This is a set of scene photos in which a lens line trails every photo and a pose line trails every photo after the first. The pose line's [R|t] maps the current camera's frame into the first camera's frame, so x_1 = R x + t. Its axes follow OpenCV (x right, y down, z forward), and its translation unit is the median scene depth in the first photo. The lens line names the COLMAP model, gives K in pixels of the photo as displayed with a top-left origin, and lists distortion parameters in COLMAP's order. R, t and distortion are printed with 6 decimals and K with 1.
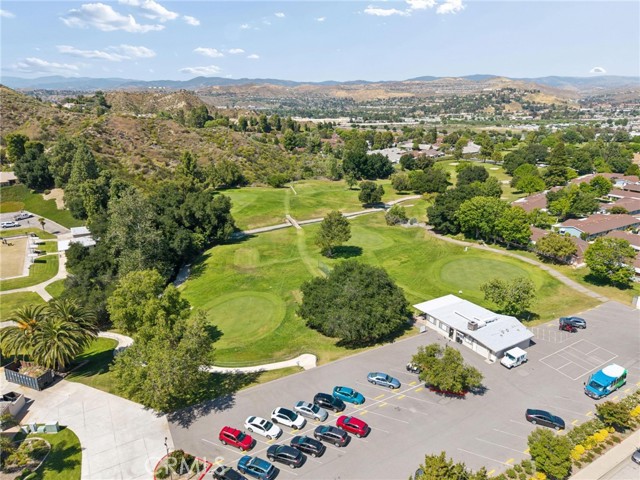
lens RADIAL K [[432.5, 0, 318.6], [0, 432.5, 238.2], [0, 0, 1]] dist [0.012268, -0.003802]
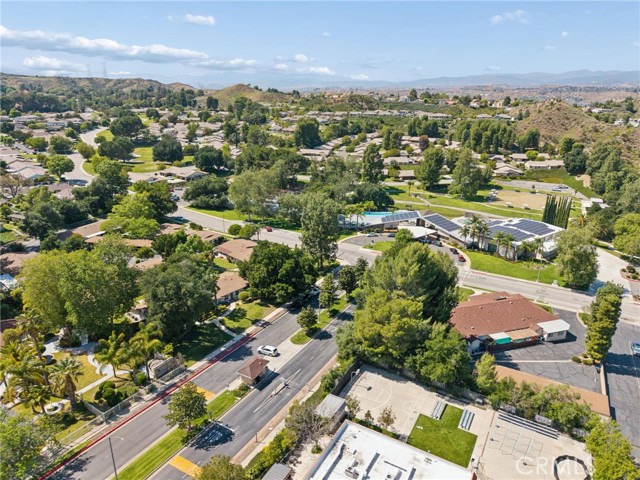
lens RADIAL K [[432.5, 0, 321.0], [0, 432.5, 241.5], [0, 0, 1]] dist [0.012268, -0.003802]
pose [[0.517526, 0.288231, -0.805661, 0.192041], [-0.273738, 0.947847, 0.163261, 0.094609], [0.810700, 0.136048, 0.569436, -0.507733]]
